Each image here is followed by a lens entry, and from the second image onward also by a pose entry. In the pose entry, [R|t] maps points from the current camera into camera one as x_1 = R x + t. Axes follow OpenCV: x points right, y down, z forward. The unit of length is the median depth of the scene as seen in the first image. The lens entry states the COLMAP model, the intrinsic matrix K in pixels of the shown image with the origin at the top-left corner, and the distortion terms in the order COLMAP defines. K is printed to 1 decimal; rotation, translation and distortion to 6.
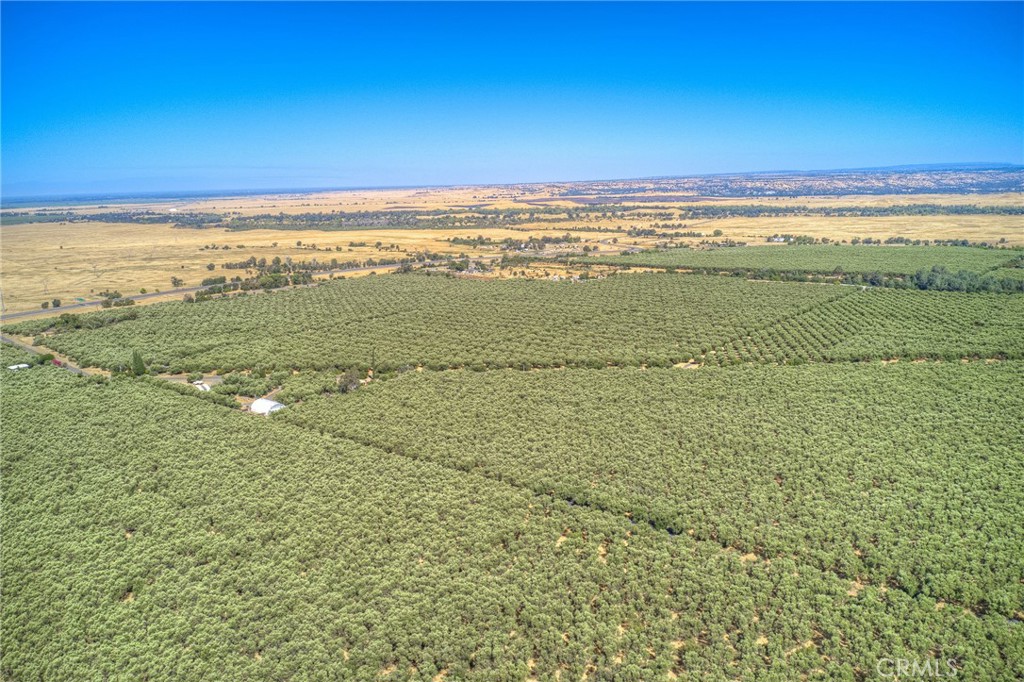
lens RADIAL K [[795.1, 0, 516.2], [0, 795.1, 337.5], [0, 0, 1]] dist [-0.079023, -0.005506]
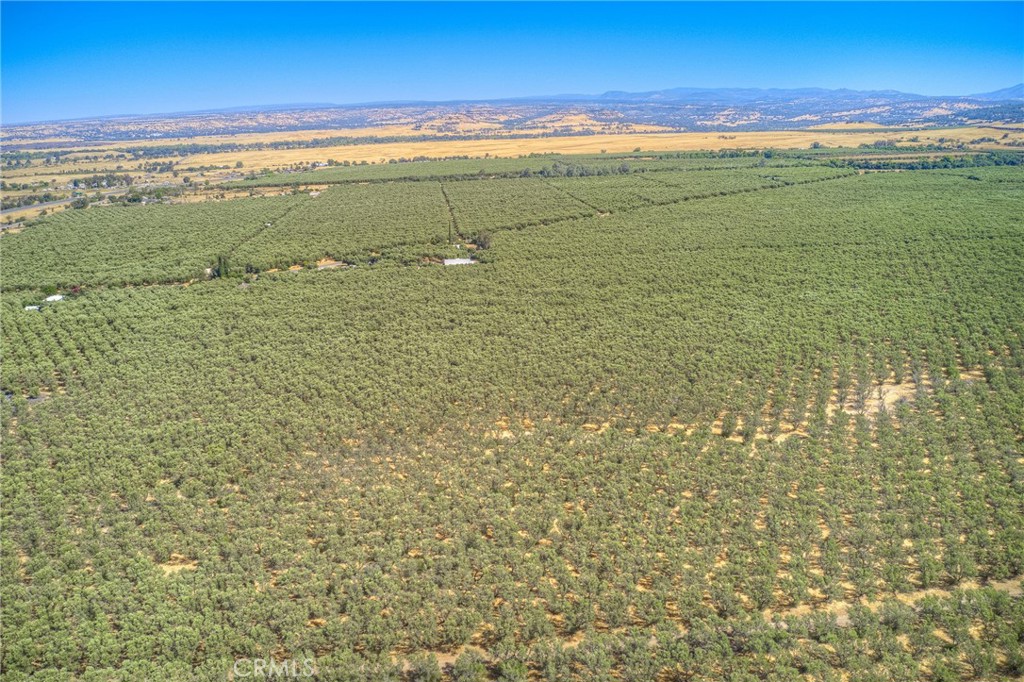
lens RADIAL K [[795.1, 0, 513.5], [0, 795.1, 340.3], [0, 0, 1]] dist [-0.079023, -0.005506]
pose [[0.702652, -0.188419, 0.686133, -0.156064], [0.138530, 0.982075, 0.127822, 0.008322], [-0.697918, 0.005236, 0.716158, 0.004847]]
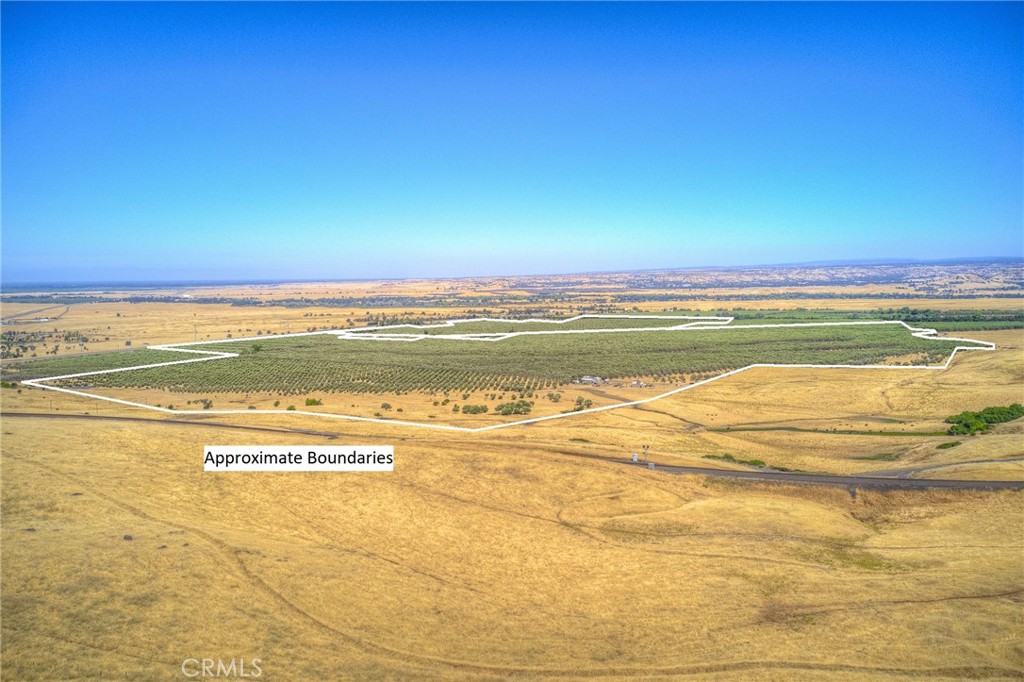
lens RADIAL K [[795.1, 0, 512.7], [0, 795.1, 340.1], [0, 0, 1]] dist [-0.079023, -0.005506]
pose [[0.997112, 0.000788, 0.075943, -0.066039], [0.007850, 0.993520, -0.113385, 0.066847], [-0.075540, 0.113654, 0.990644, -0.332619]]
